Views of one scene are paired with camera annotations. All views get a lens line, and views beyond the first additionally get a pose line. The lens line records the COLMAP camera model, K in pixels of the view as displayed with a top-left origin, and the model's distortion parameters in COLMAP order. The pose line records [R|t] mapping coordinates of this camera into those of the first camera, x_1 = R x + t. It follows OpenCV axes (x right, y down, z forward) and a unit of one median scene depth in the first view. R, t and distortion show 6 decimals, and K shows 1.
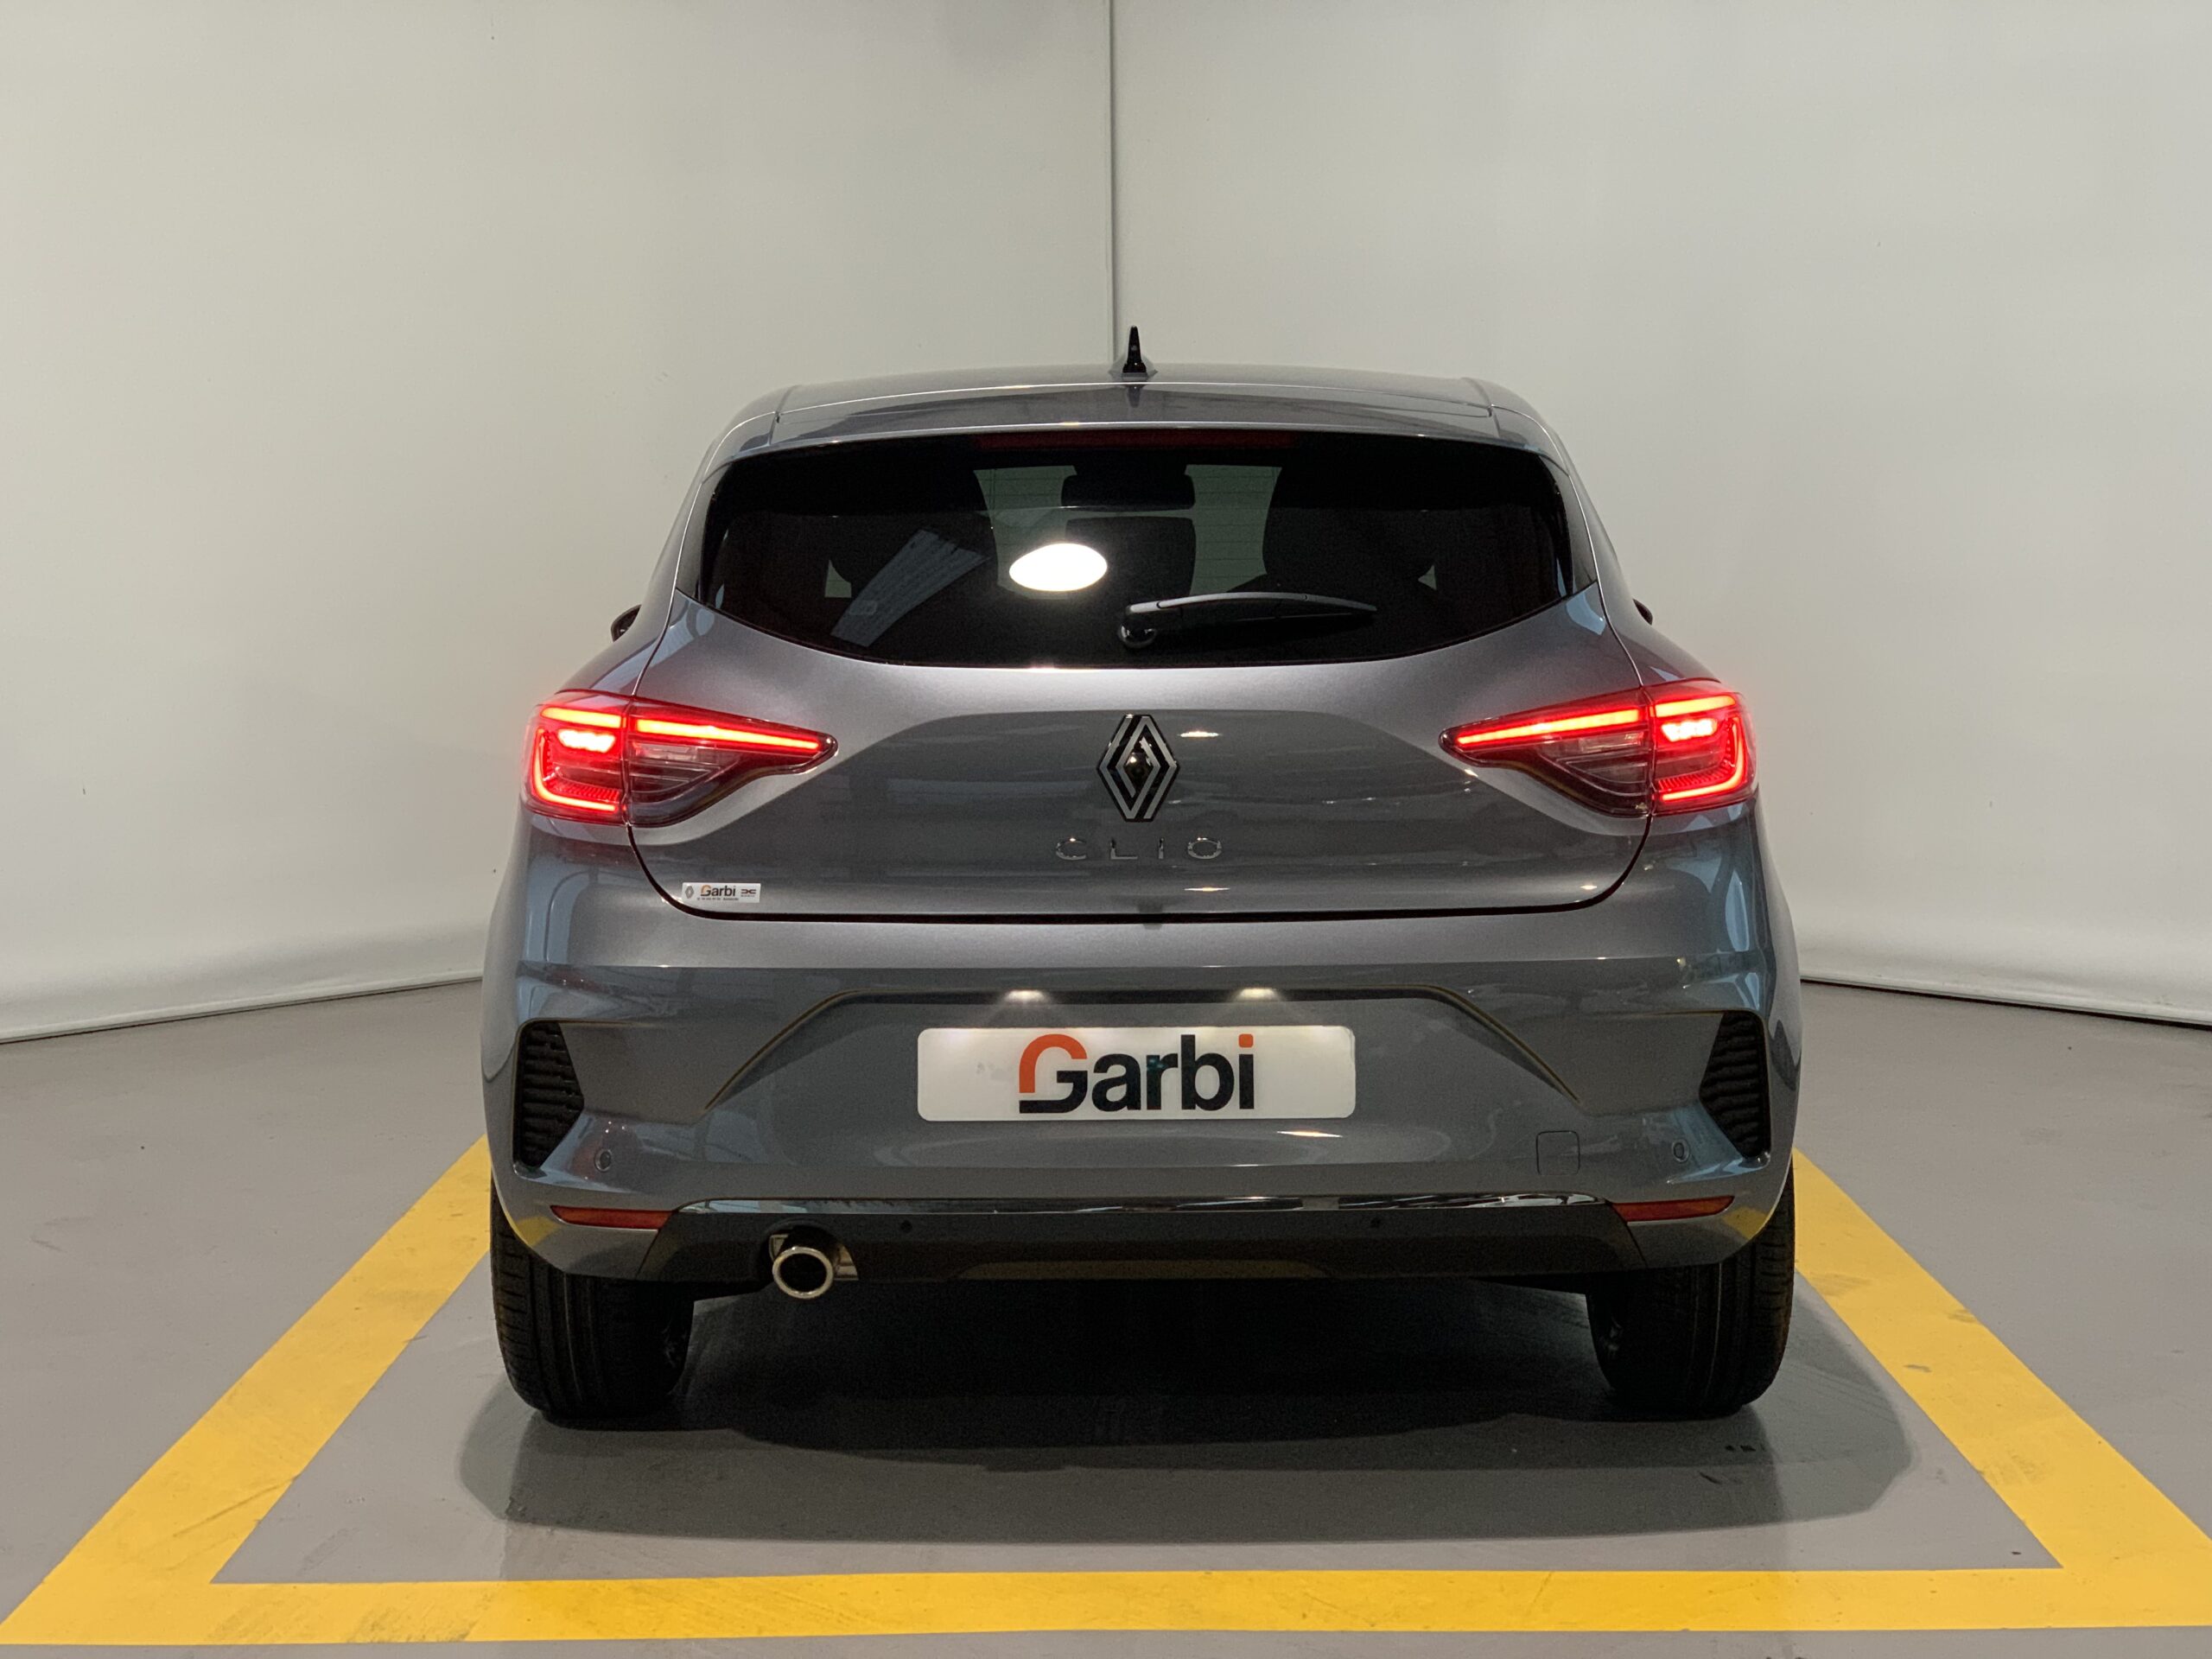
lens RADIAL K [[3308.0, 0, 1108.2], [0, 3308.0, 824.4], [0, 0, 1]] dist [0.057502, 0.000000]
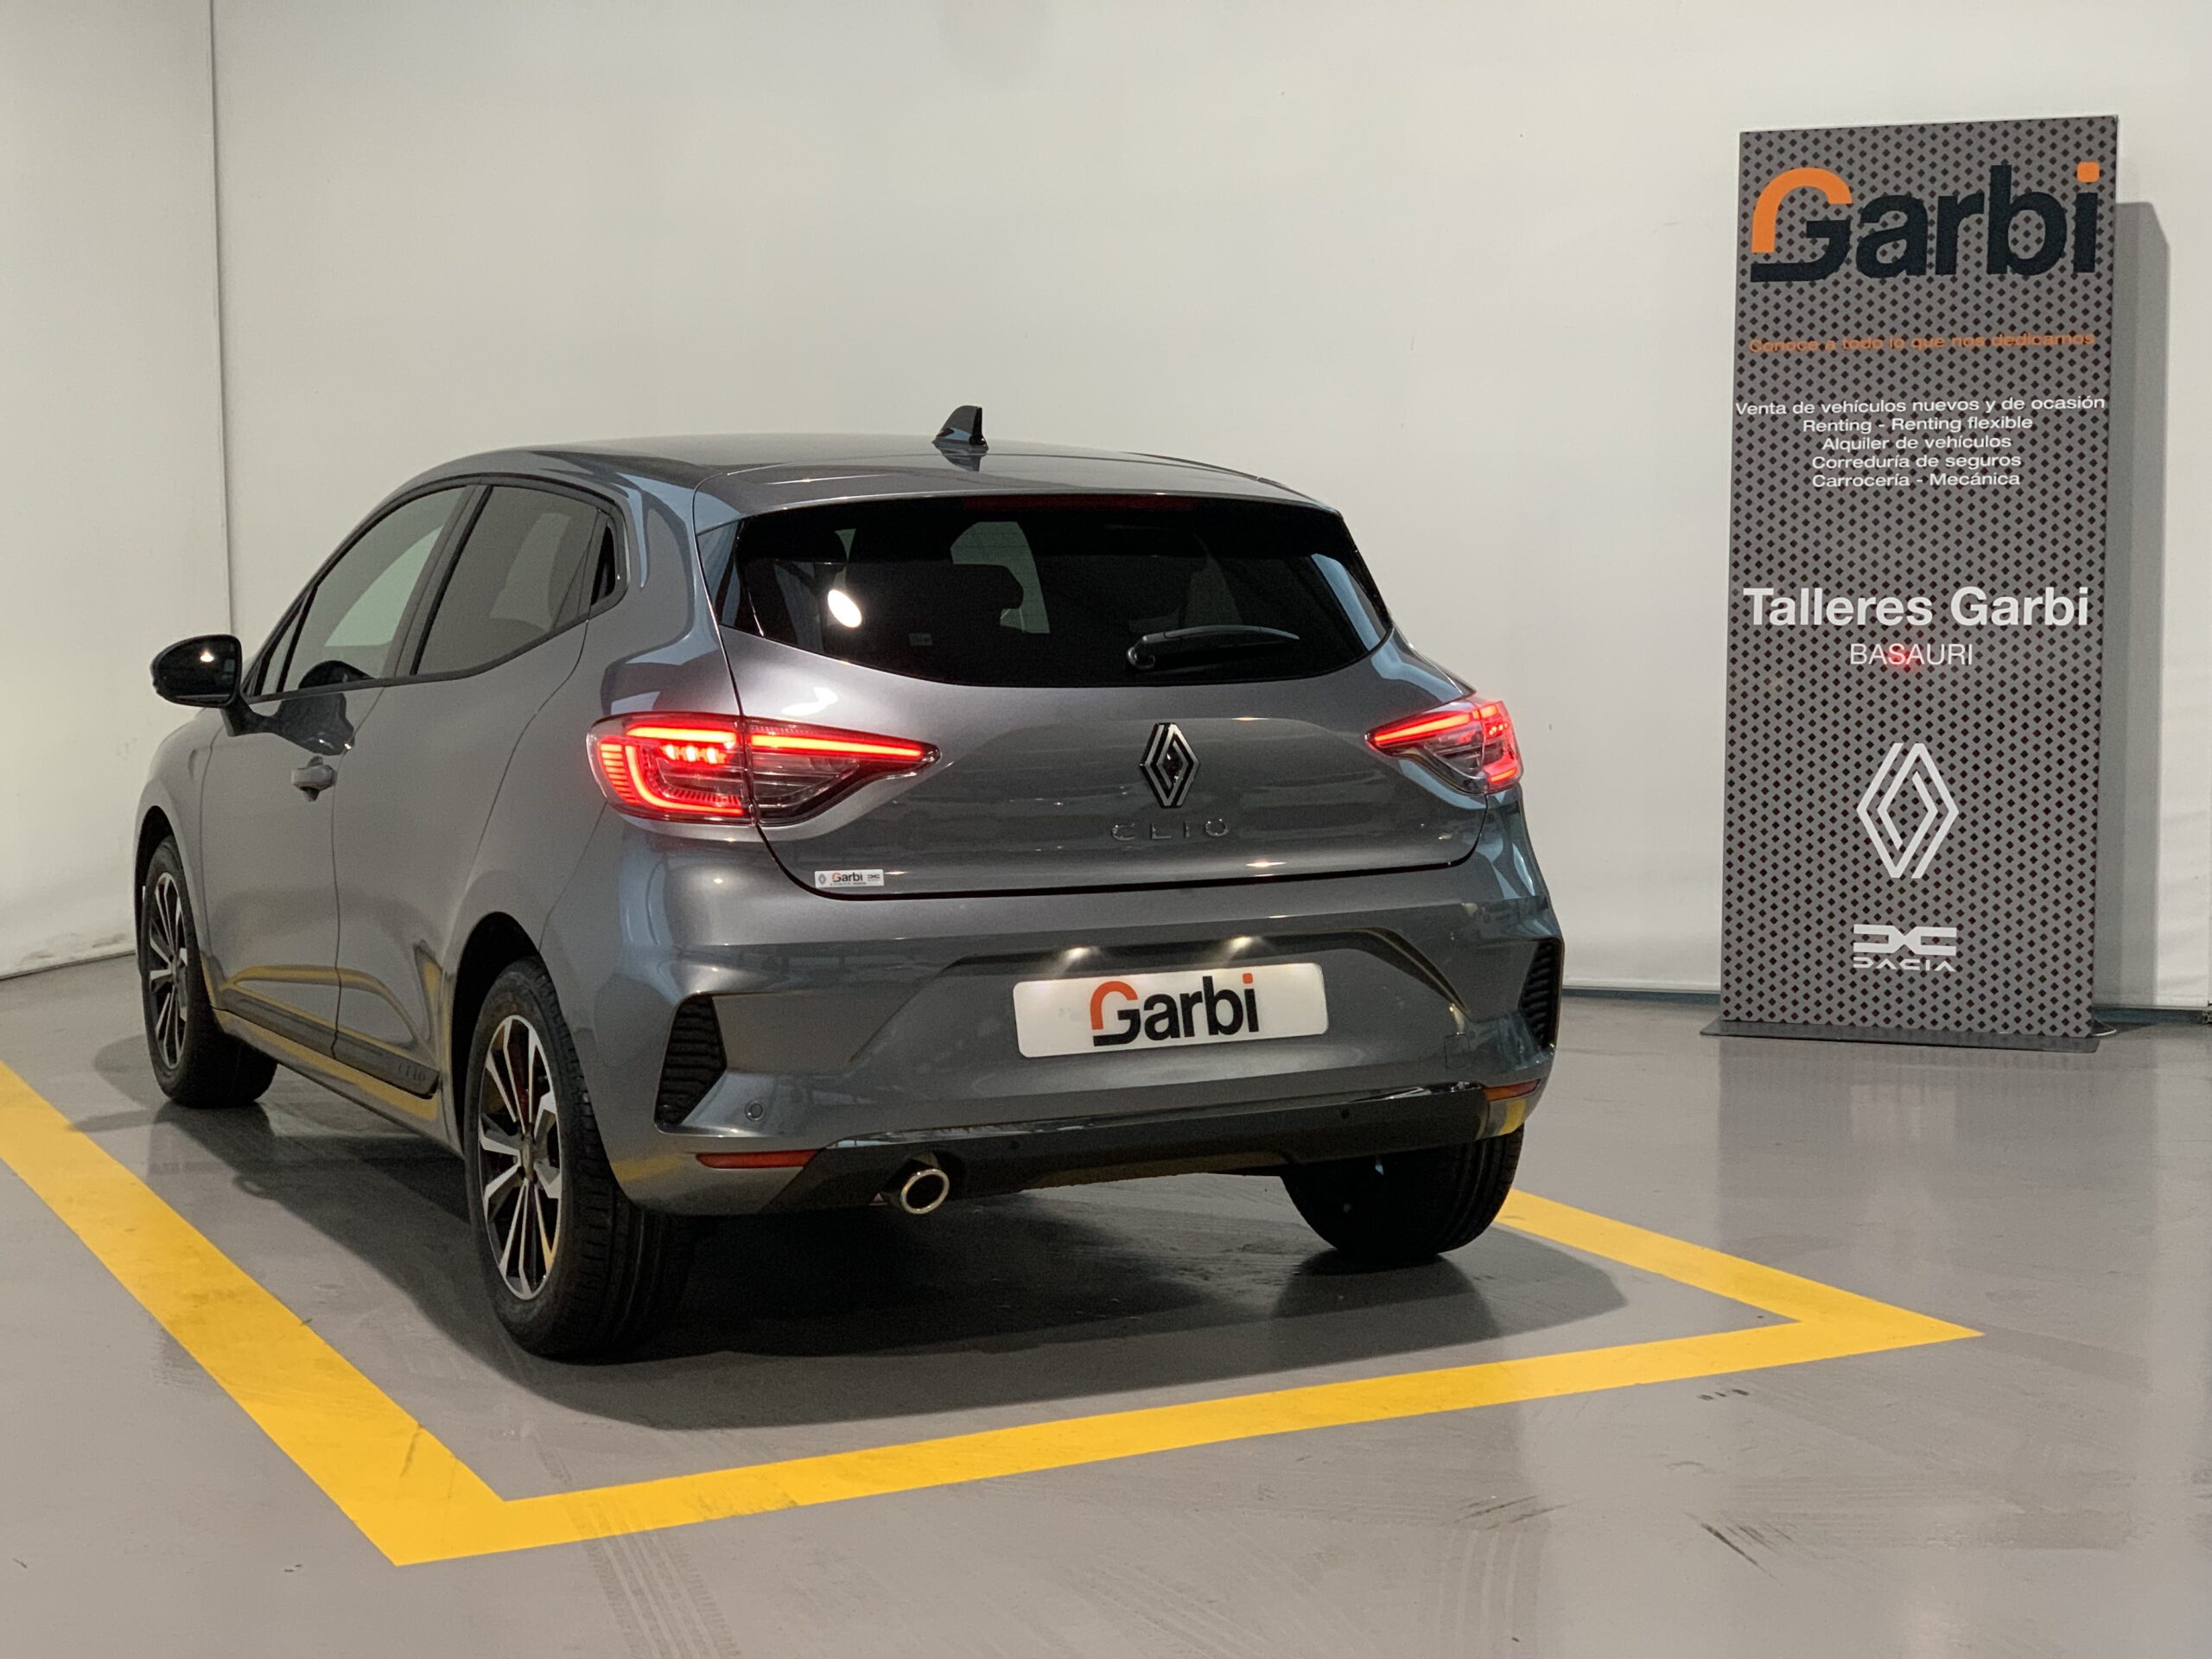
lens RADIAL K [[3308.0, 0, 1109.5], [0, 3308.0, 826.5], [0, 0, 1]] dist [0.057502, 0.000000]
pose [[0.878469, -0.029840, 0.476866, -0.607071], [0.036143, 0.999338, -0.004049, 0.010466], [-0.476430, 0.020792, 0.878966, -0.089671]]
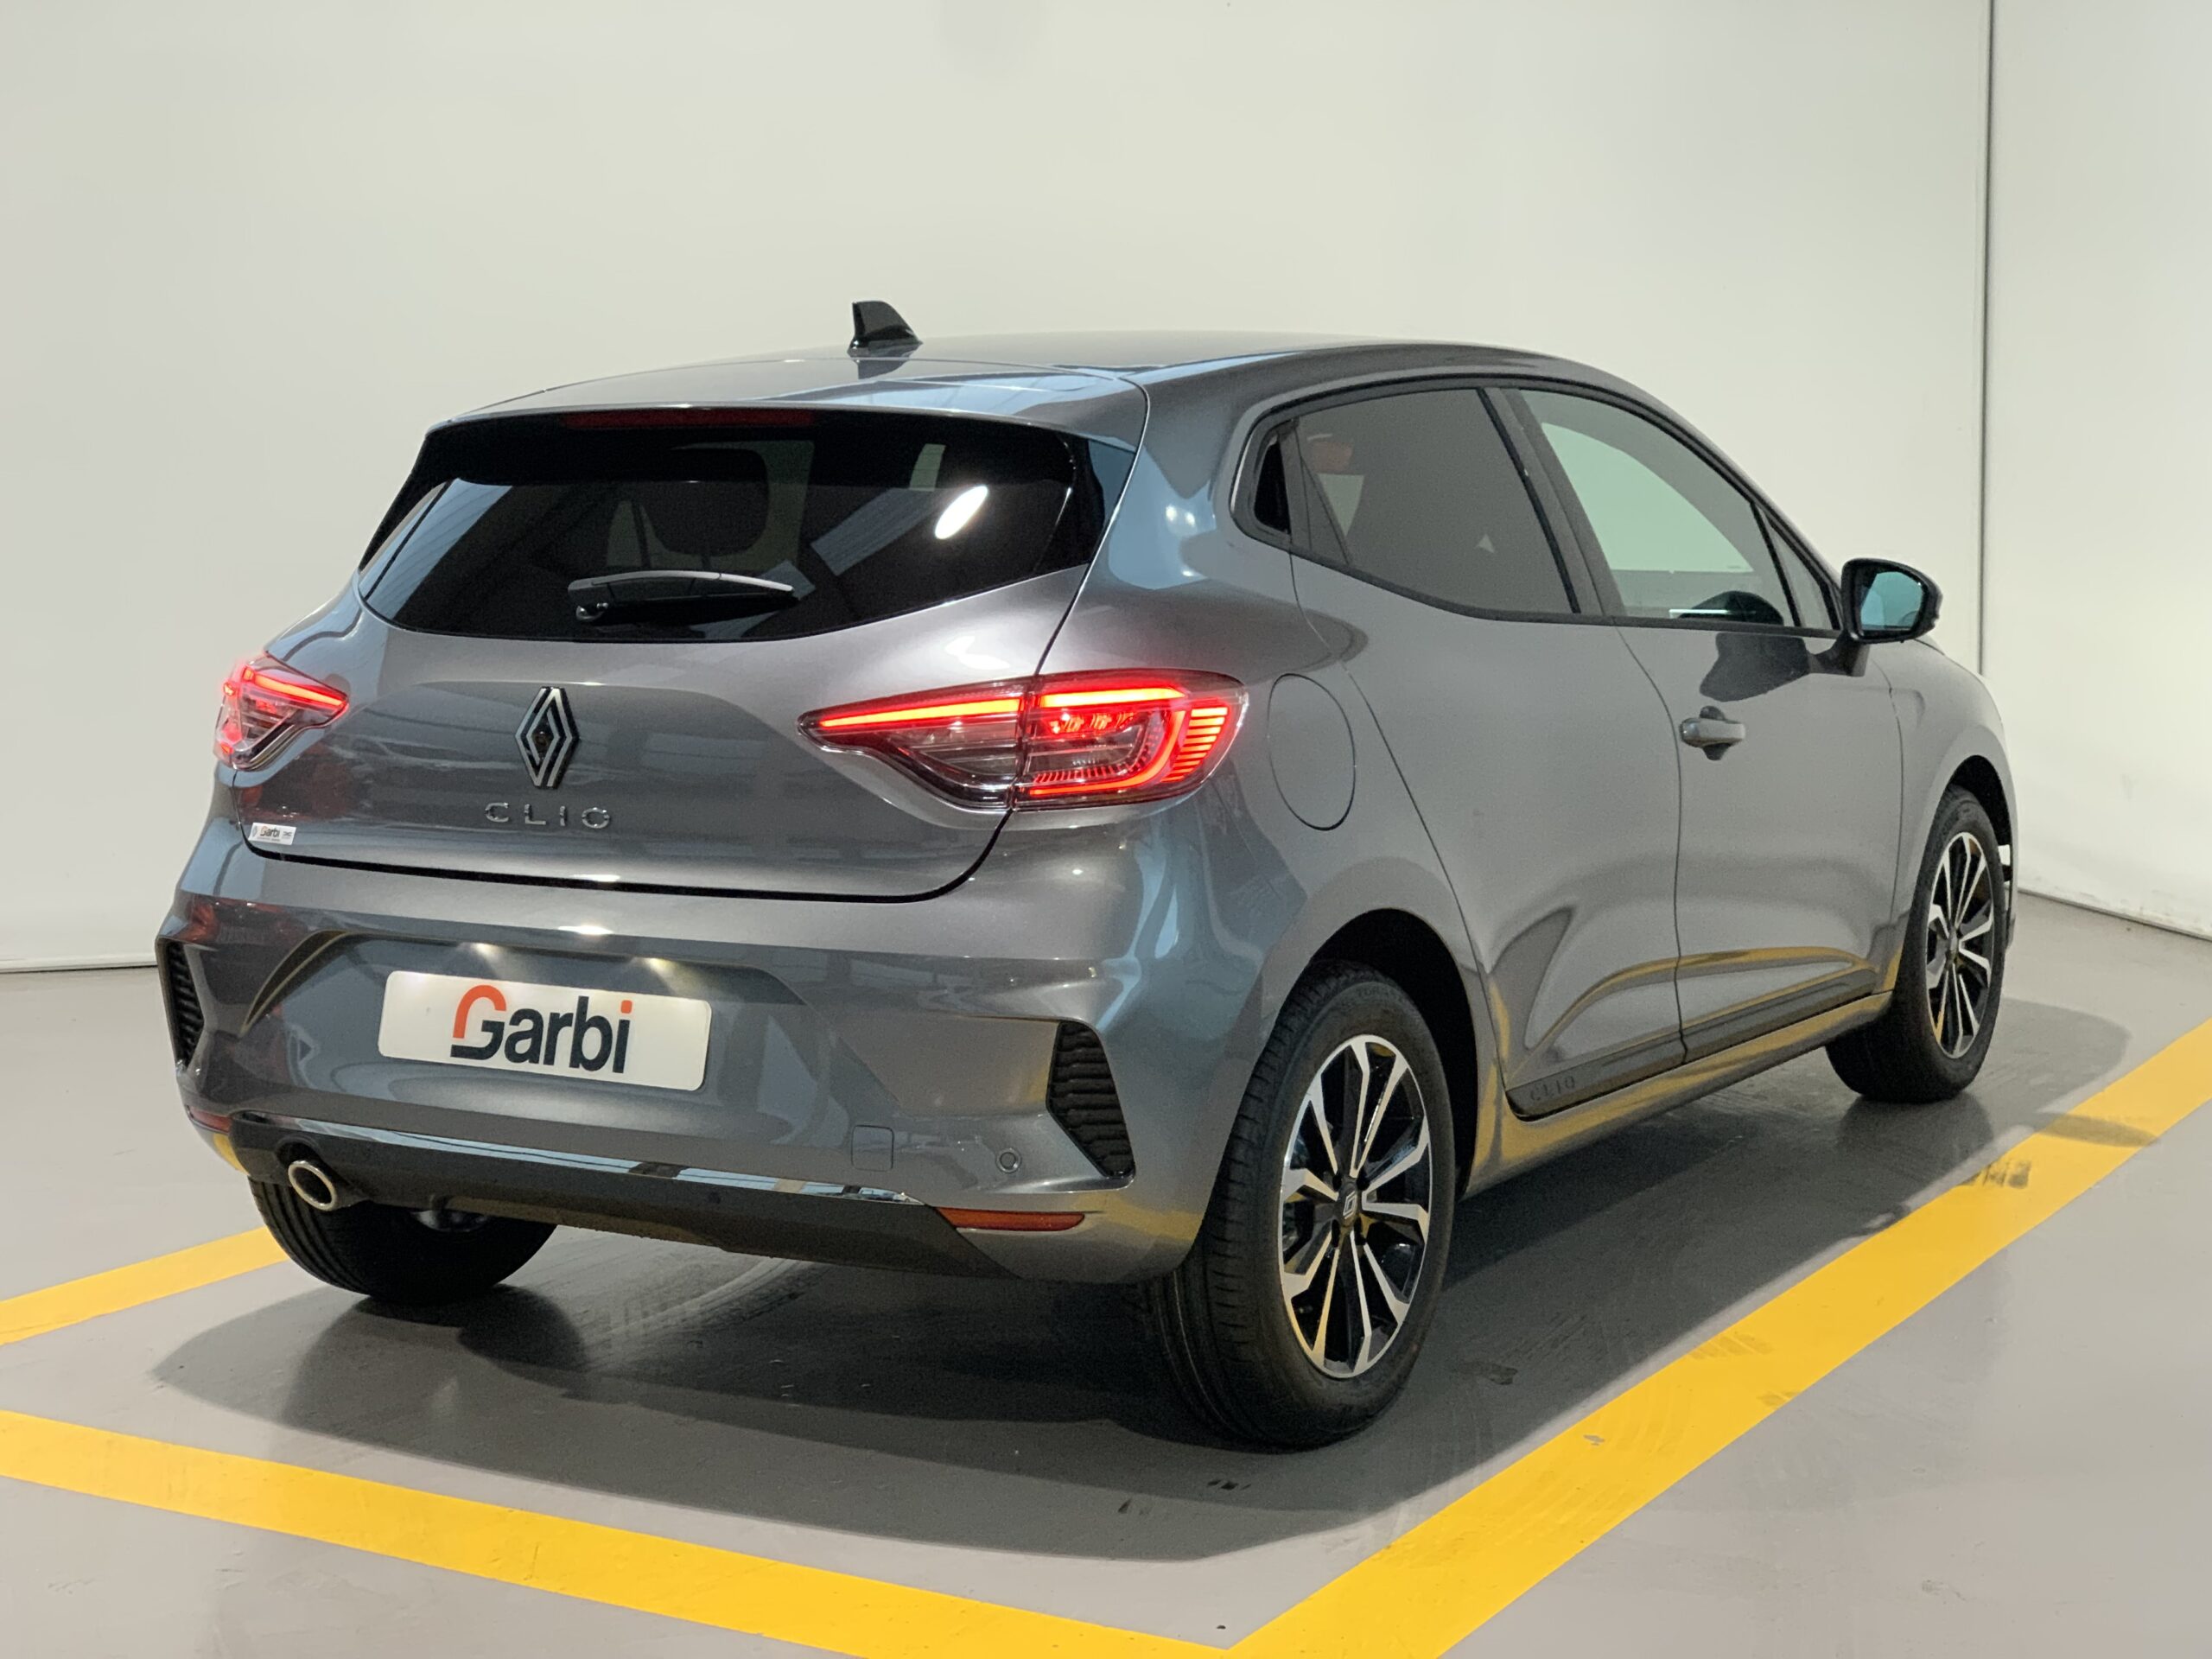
lens RADIAL K [[3308.0, 0, 1111.6], [0, 3308.0, 839.4], [0, 0, 1]] dist [0.057502, 0.000000]
pose [[0.867005, 0.060164, -0.494654, 0.677275], [-0.061793, 0.998003, 0.013078, -0.009183], [0.494453, 0.019228, 0.868991, 0.179530]]
